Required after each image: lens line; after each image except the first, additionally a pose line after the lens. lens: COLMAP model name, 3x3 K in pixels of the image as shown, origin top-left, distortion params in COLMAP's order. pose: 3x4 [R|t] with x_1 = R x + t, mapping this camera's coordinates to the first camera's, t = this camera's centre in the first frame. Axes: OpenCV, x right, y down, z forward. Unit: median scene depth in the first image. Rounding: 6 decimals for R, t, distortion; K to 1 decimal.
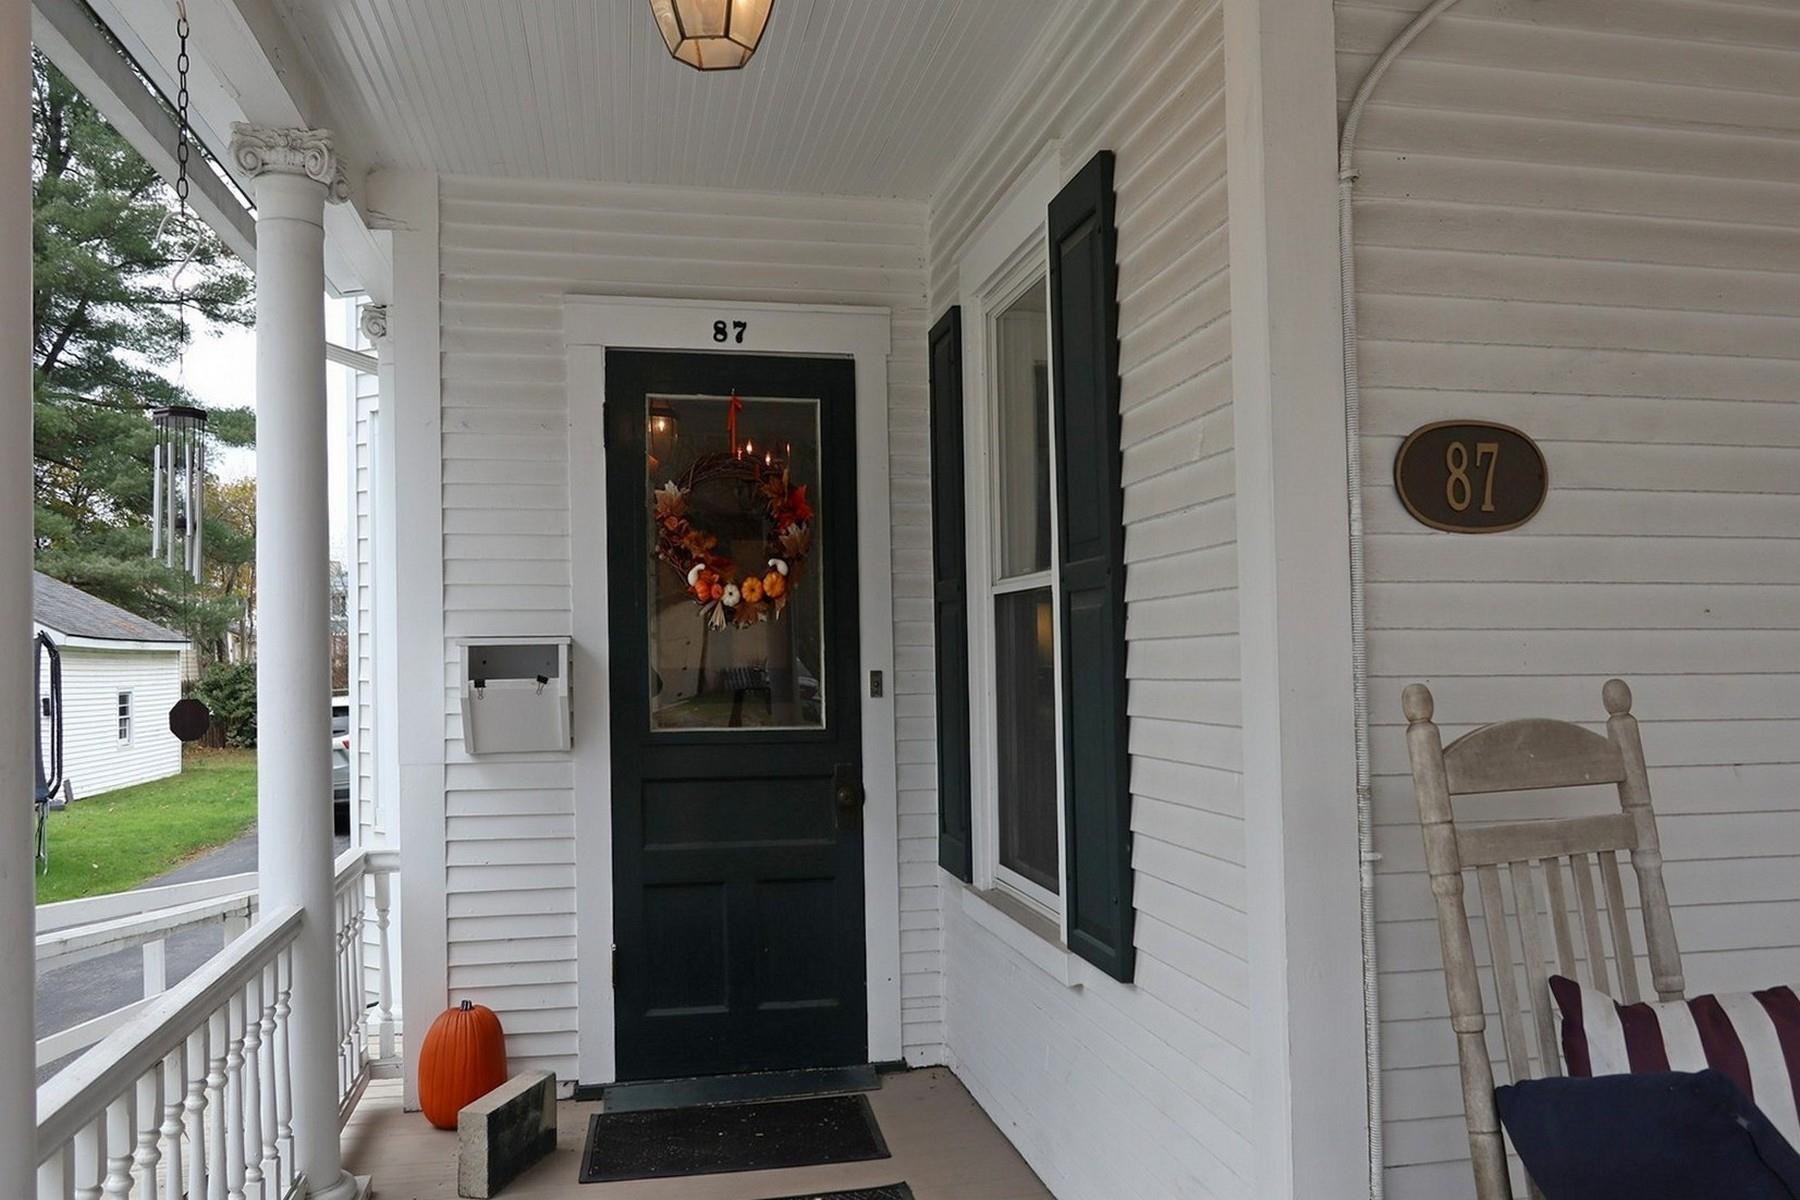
lens RADIAL K [[1355.6, 0, 899.8], [0, 1355.6, 615.3], [0, 0, 1]] dist [-0.008707, -0.005695]
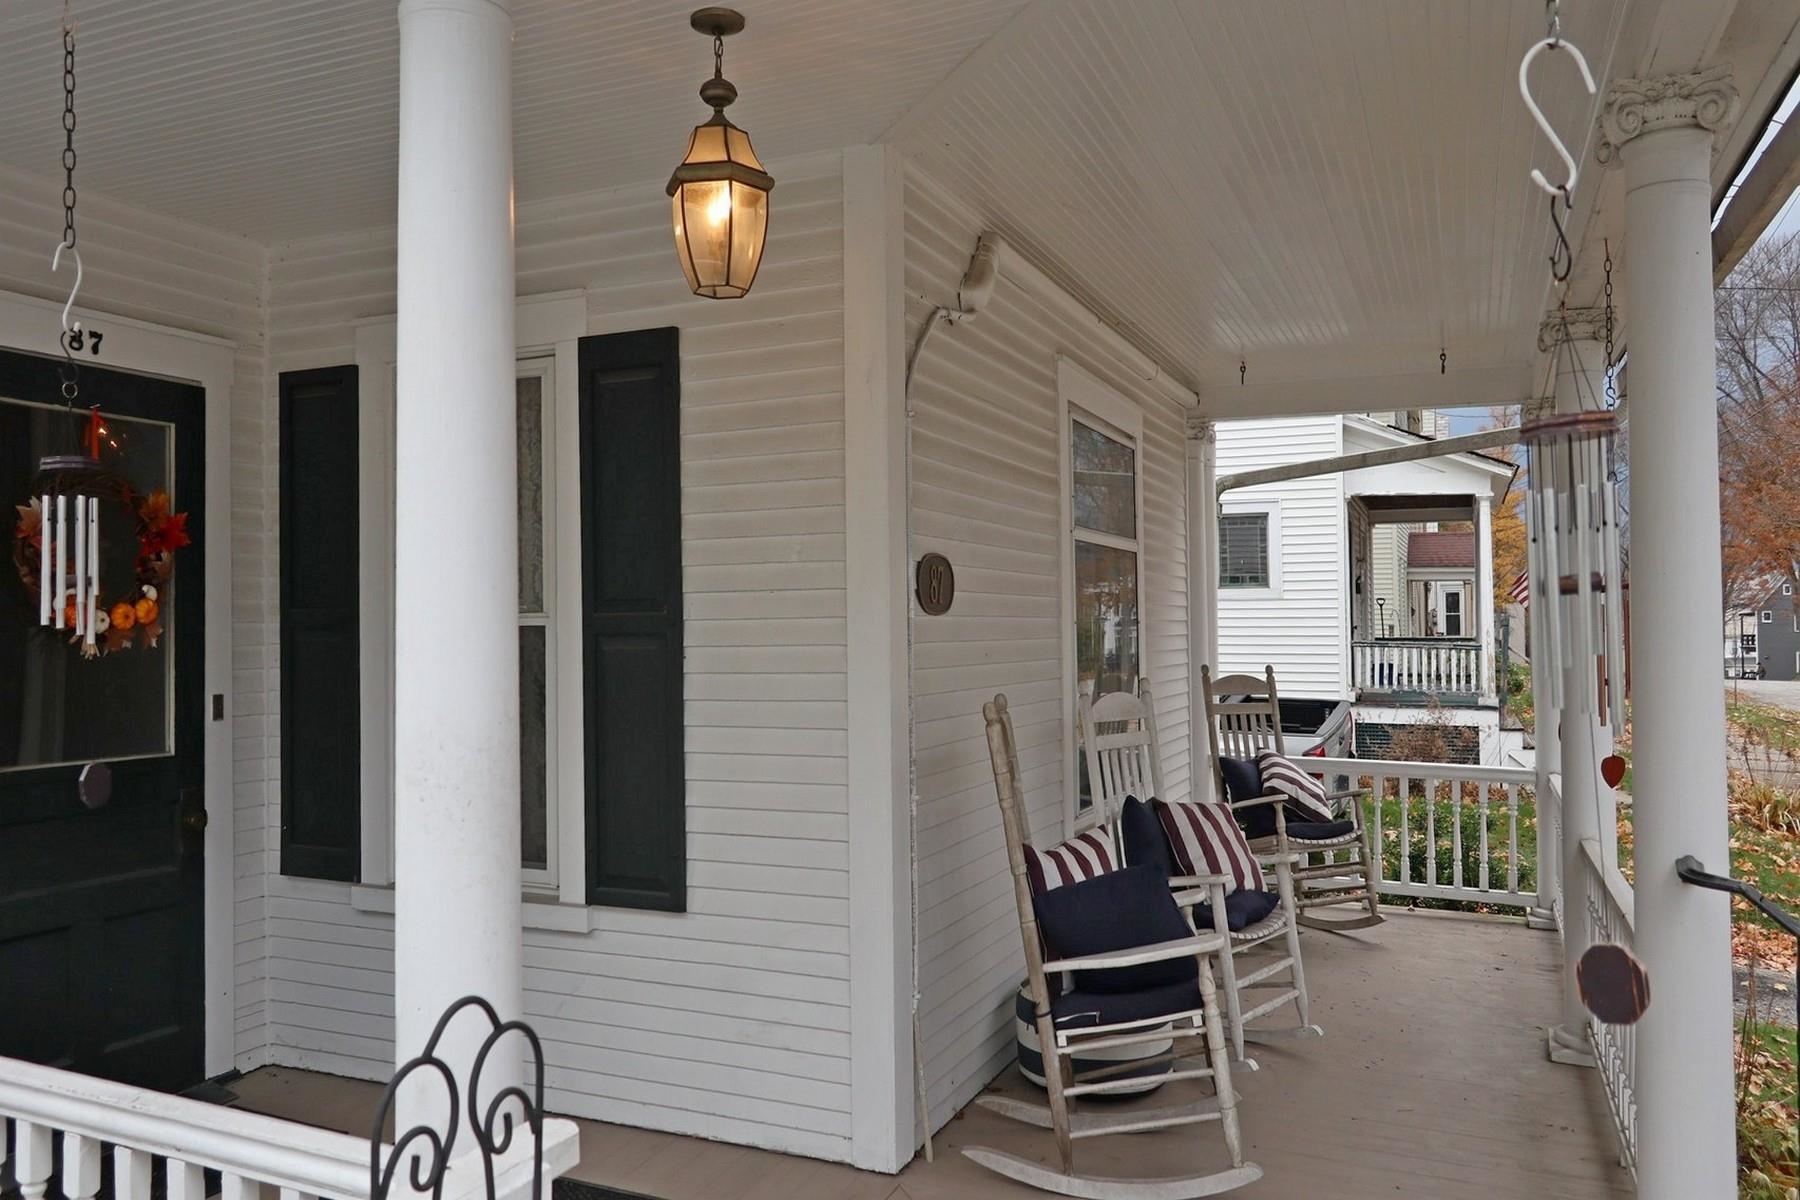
lens RADIAL K [[1315.7, 0, 900.0], [0, 1315.7, 600.0], [0, 0, 1]] dist [-0.006712, -0.006656]
pose [[0.572319, 0.019886, 0.819790, -0.544895], [-0.021254, 0.999730, -0.009413, -0.032637], [-0.819756, -0.012037, 0.572587, 0.011387]]
